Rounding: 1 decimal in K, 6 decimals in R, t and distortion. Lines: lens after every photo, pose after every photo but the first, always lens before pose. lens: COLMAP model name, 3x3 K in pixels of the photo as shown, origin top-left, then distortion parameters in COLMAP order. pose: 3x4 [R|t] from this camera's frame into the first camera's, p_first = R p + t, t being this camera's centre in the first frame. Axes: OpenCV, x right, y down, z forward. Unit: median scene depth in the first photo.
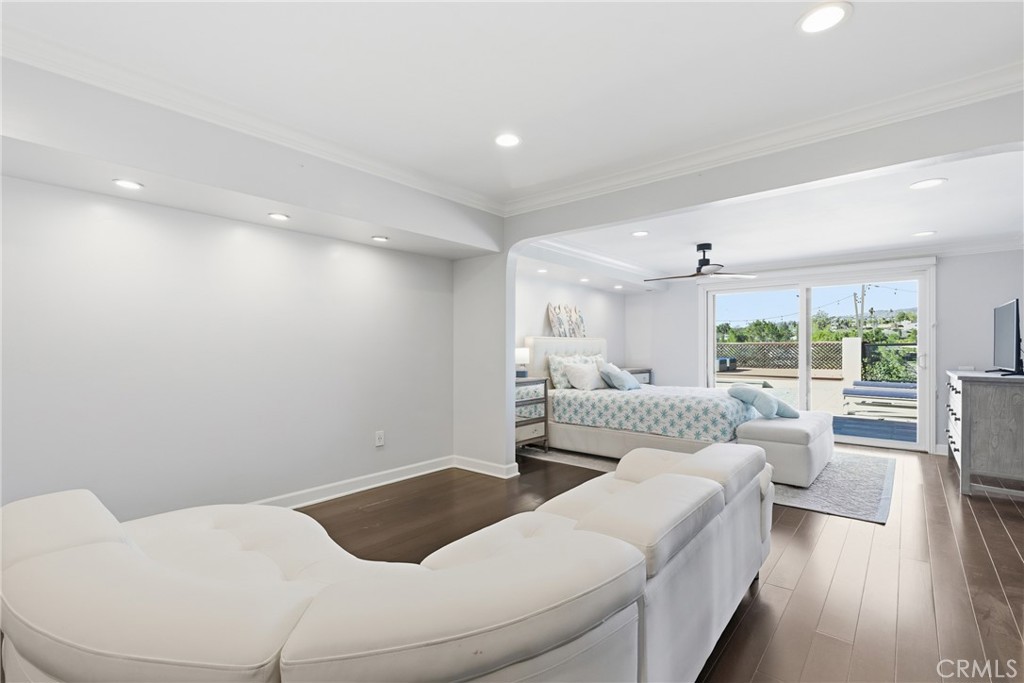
lens RADIAL K [[466.1, 0, 509.3], [0, 466.1, 346.3], [0, 0, 1]] dist [0.002784, -0.000294]
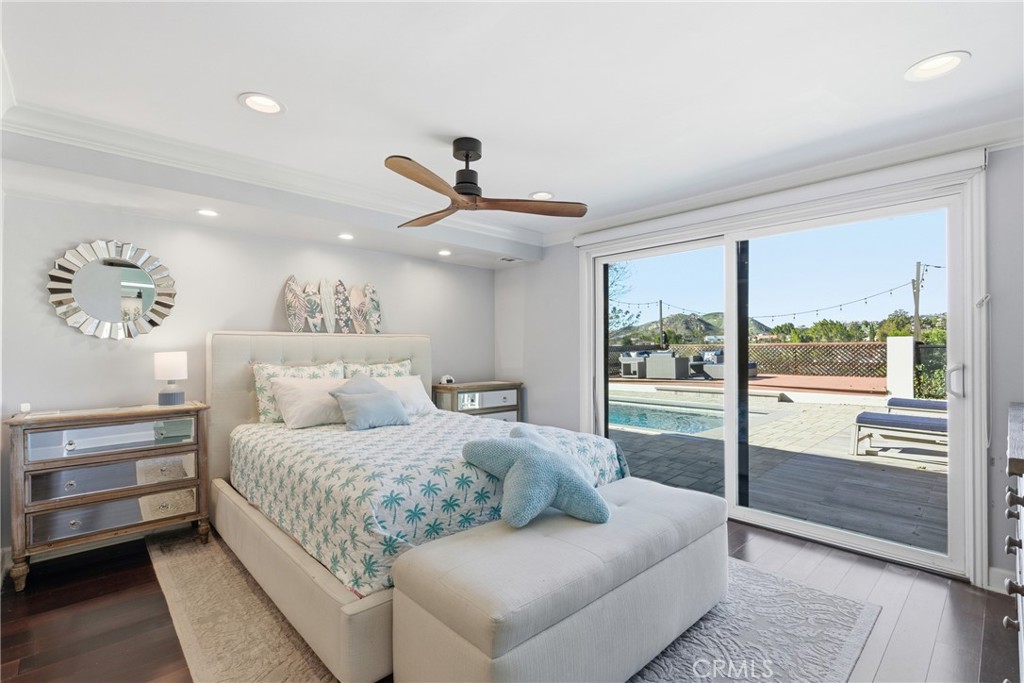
lens RADIAL K [[466.1, 0, 514.8], [0, 466.1, 343.5], [0, 0, 1]] dist [0.002784, -0.000294]
pose [[0.994613, -0.000083, -0.103654, 0.361936], [-0.000801, 0.999964, -0.008484, -0.000748], [0.103651, 0.008521, 0.994577, 0.359840]]
